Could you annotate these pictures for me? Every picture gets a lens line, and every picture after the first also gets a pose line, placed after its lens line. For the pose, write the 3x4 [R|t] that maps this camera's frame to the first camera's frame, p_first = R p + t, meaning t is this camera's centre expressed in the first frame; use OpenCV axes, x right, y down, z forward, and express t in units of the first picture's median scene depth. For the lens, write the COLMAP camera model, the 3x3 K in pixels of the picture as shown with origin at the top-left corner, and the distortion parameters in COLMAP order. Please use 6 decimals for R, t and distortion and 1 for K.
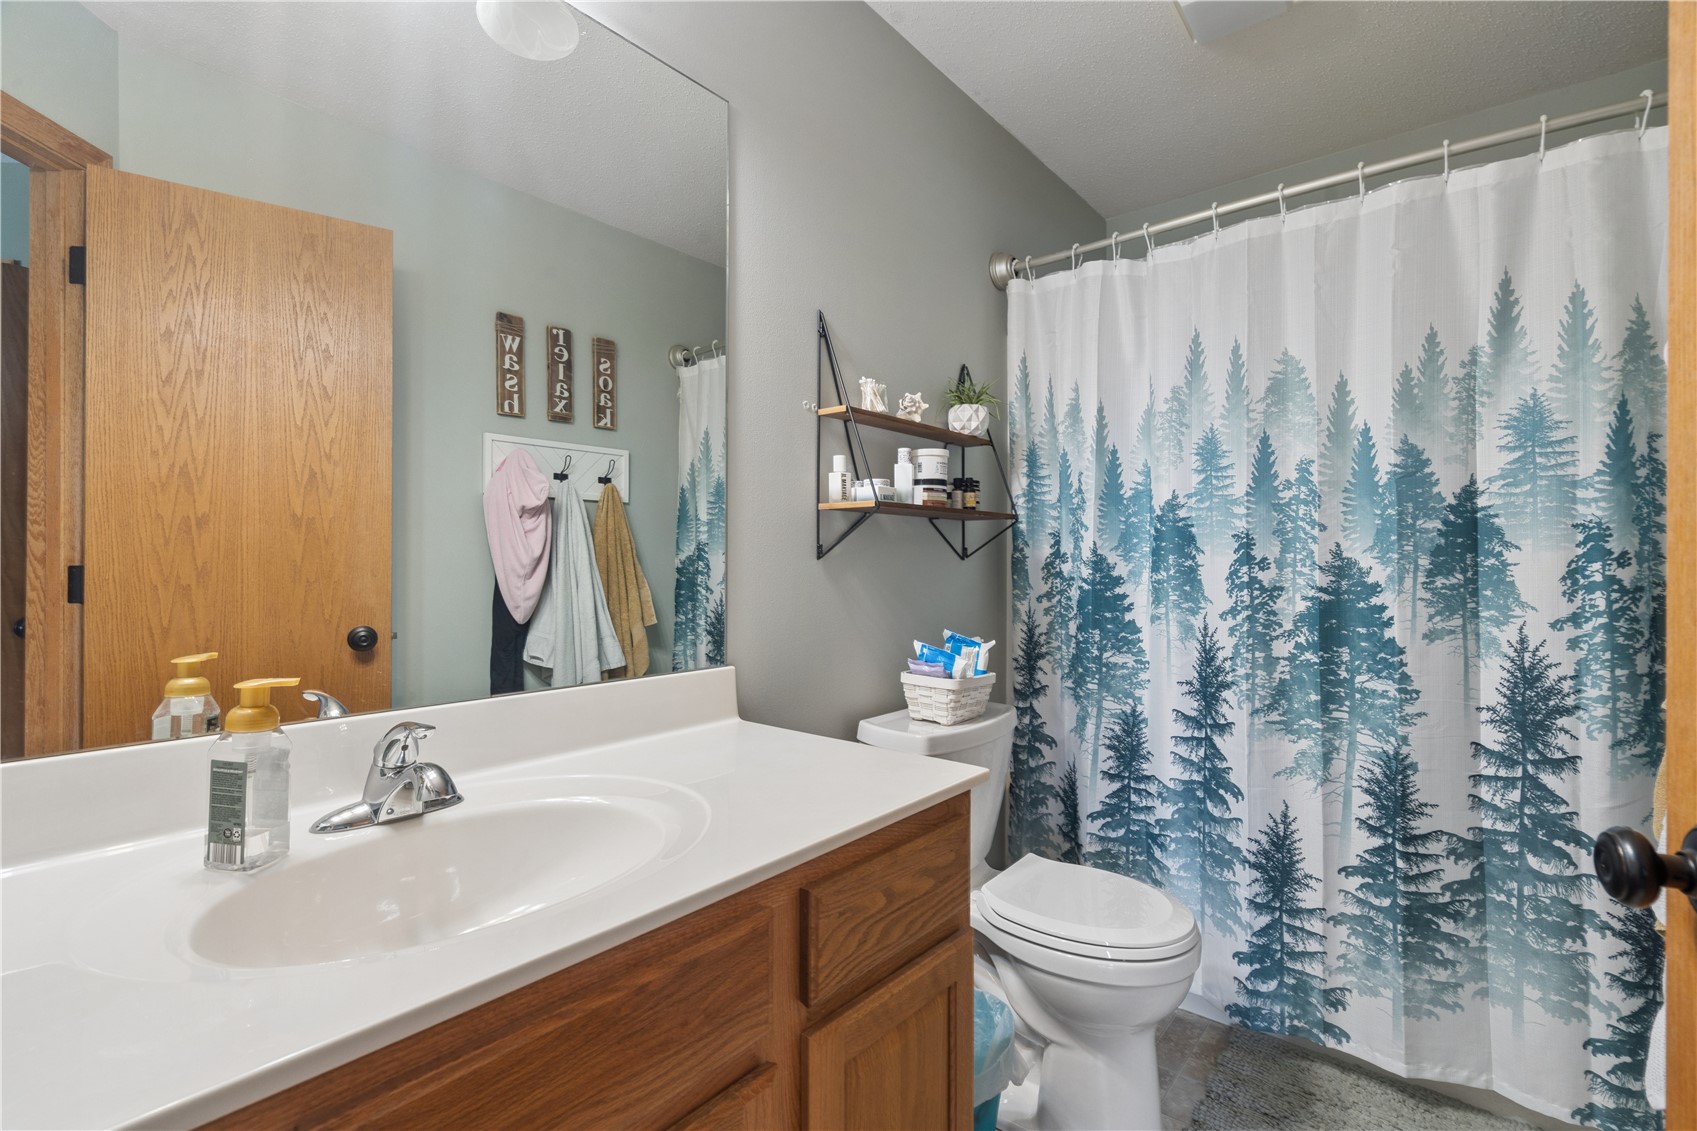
lens RADIAL K [[777.3, 0, 848.8], [0, 777.3, 565.5], [0, 0, 1]] dist [-0.001994, -0.001257]
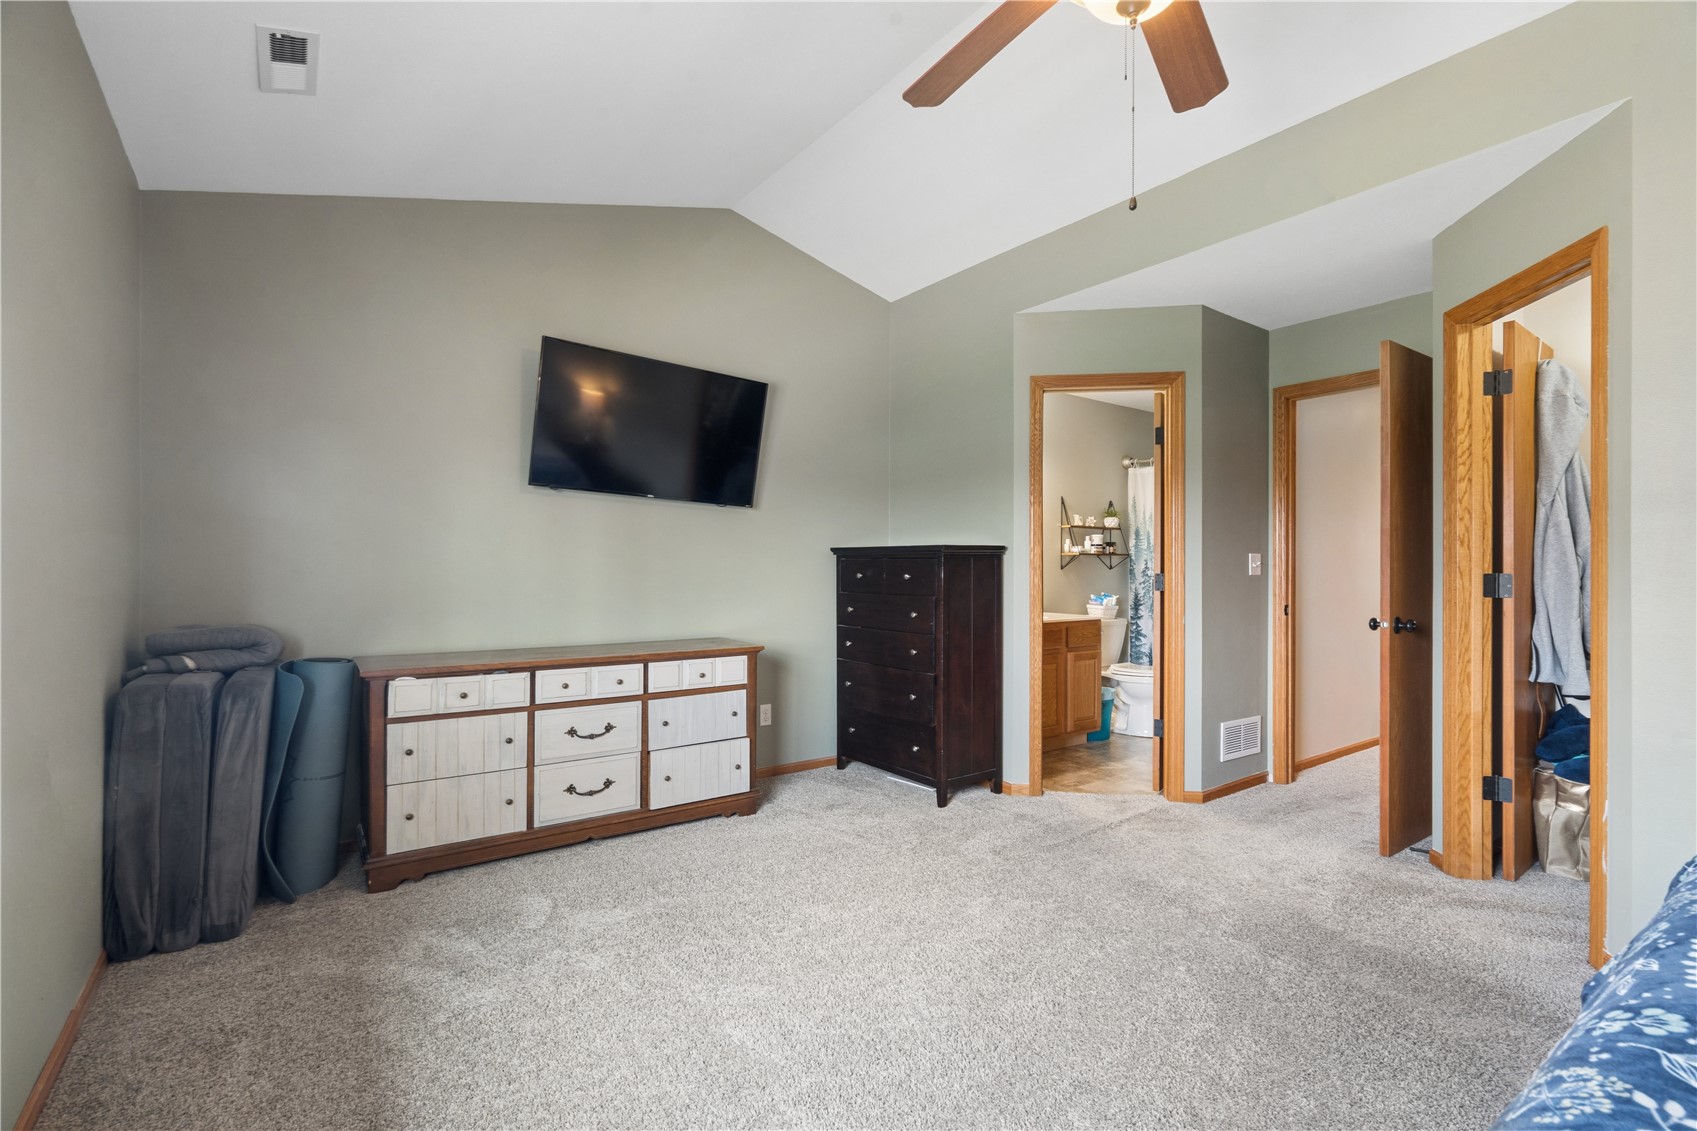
lens RADIAL K [[777.3, 0, 851.8], [0, 777.3, 572.8], [0, 0, 1]] dist [-0.001994, -0.001257]
pose [[0.971518, 0.001651, -0.236960, -0.101144], [-0.001261, 0.999998, 0.001800, -0.000324], [0.236963, -0.001450, 0.971518, -2.044574]]
